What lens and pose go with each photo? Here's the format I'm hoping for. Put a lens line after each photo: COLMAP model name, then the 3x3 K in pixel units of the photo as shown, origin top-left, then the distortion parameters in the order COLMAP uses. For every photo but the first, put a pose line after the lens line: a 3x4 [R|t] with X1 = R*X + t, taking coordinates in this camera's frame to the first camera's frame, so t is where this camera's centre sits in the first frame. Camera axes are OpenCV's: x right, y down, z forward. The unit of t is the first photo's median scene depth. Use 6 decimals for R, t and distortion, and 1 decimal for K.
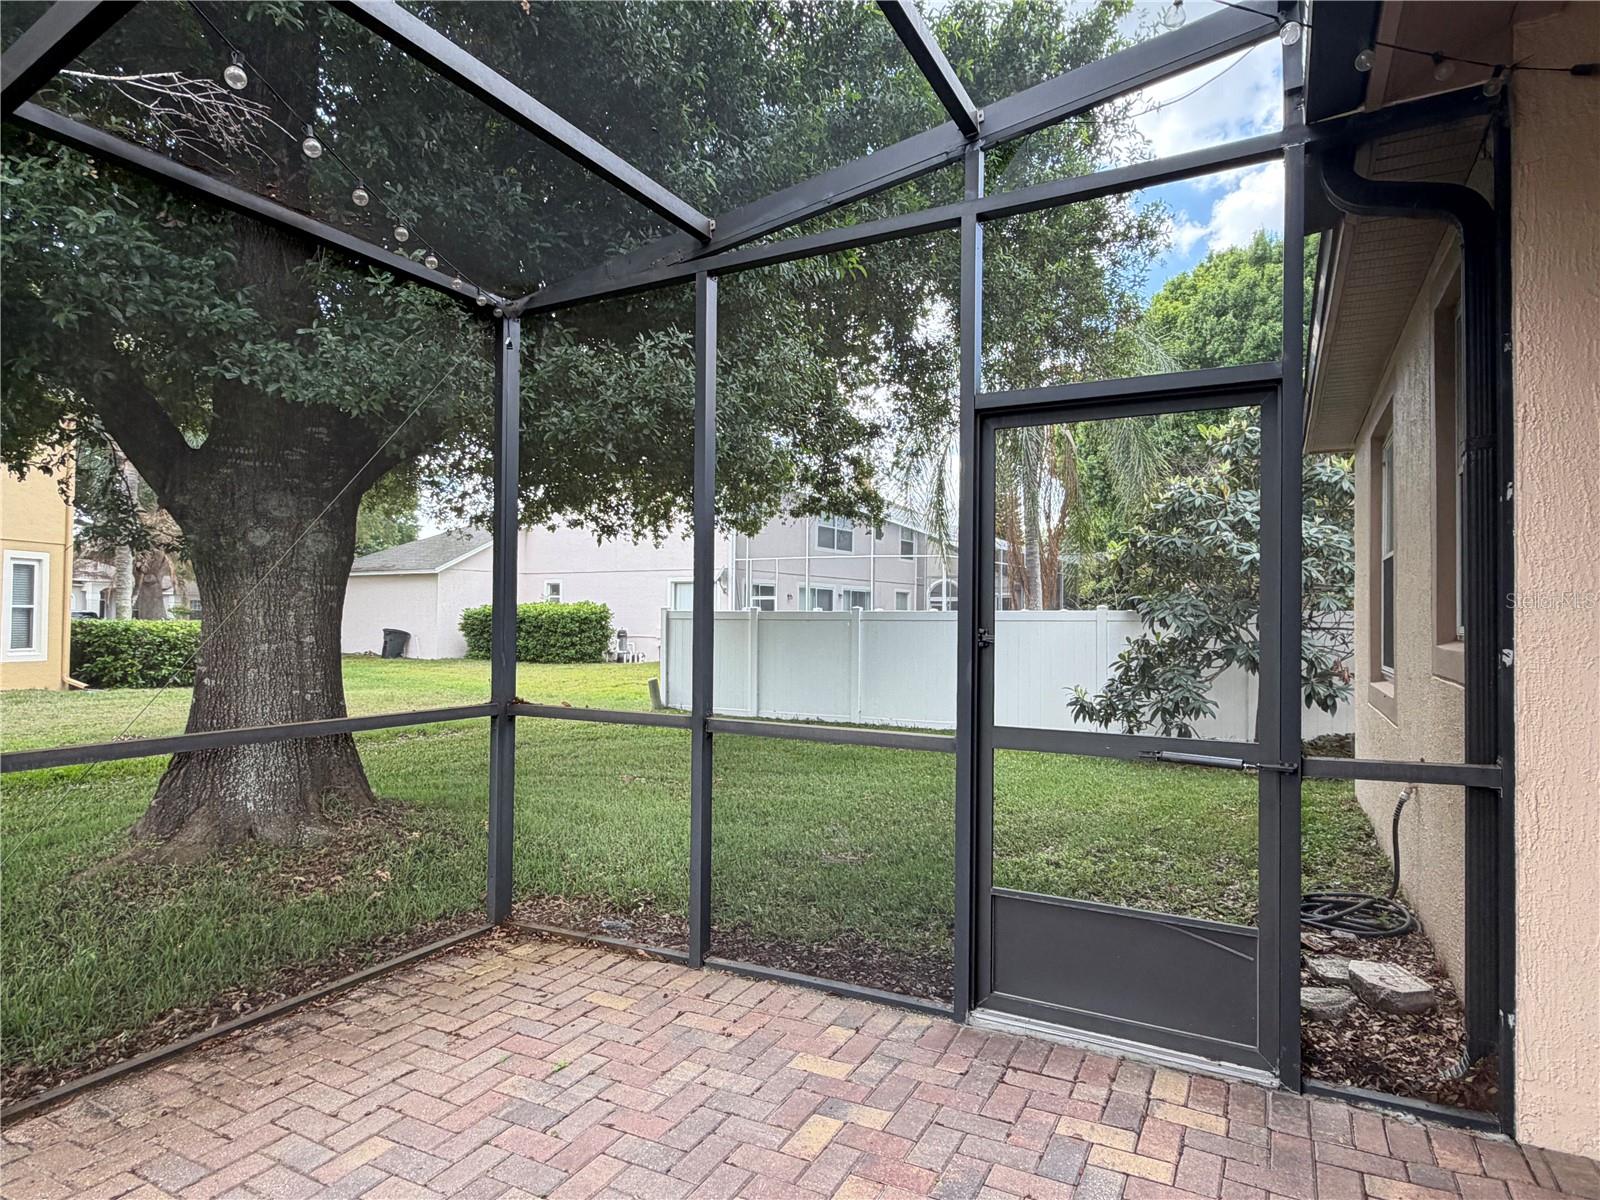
lens RADIAL K [[893.8, 0, 796.6], [0, 893.8, 599.4], [0, 0, 1]] dist [0.005198, -0.001391]
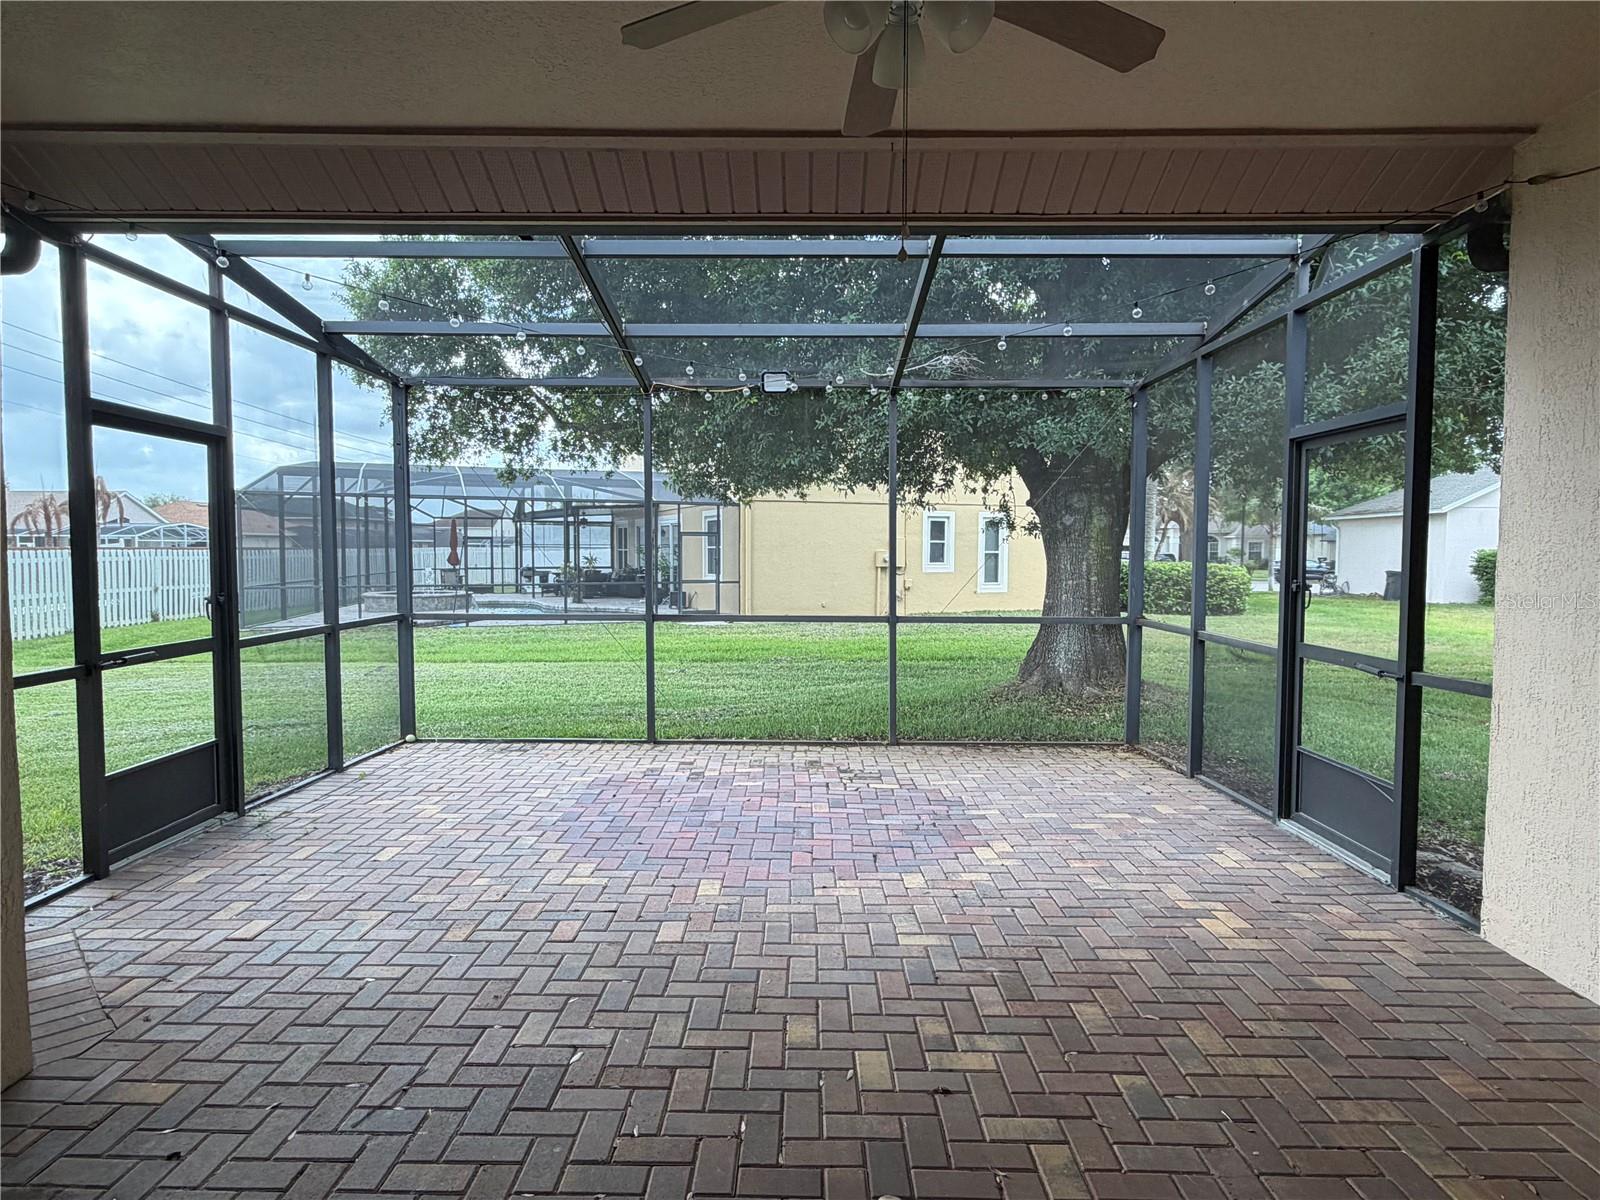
lens RADIAL K [[893.8, 0, 800.7], [0, 893.8, 602.8], [0, 0, 1]] dist [0.005198, -0.001391]
pose [[0.471136, 0.045287, -0.880898, 1.119982], [0.017819, 0.997989, 0.060837, -0.036850], [0.881881, -0.044359, 0.469381, -0.467683]]
